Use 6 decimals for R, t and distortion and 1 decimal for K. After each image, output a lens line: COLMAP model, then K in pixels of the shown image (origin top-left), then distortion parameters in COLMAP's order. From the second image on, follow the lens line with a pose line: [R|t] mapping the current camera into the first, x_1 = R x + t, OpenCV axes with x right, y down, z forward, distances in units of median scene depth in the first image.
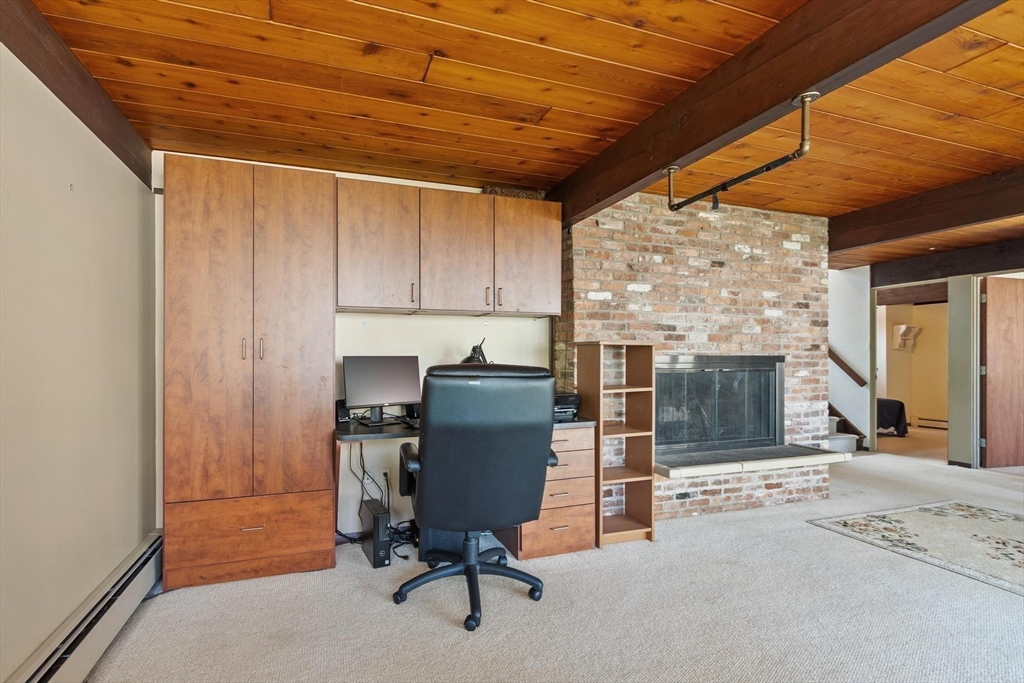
lens RADIAL K [[471.3, 0, 512.2], [0, 471.3, 350.9], [0, 0, 1]] dist [0.012081, 0.000377]
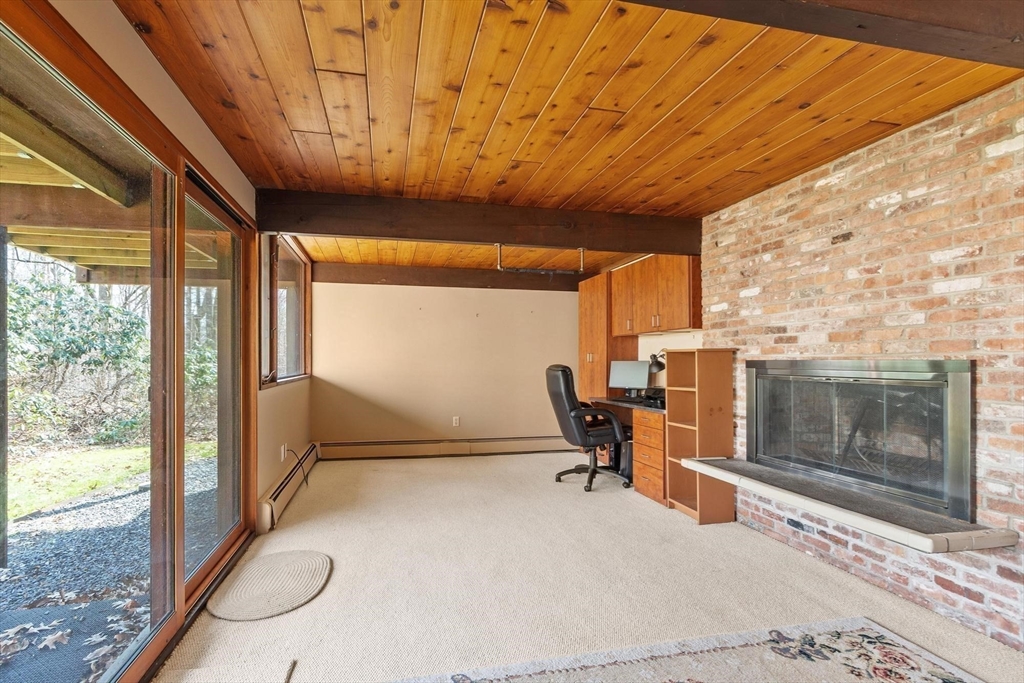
lens RADIAL K [[494.9, 0, 511.0], [0, 494.9, 349.2], [0, 0, 1]] dist [-0.000624, -0.000075]
pose [[-0.092288, -0.024891, -0.995421, 1.290621], [0.006674, 0.999650, -0.025616, 0.009128], [0.995710, -0.009007, -0.092089, 0.562262]]
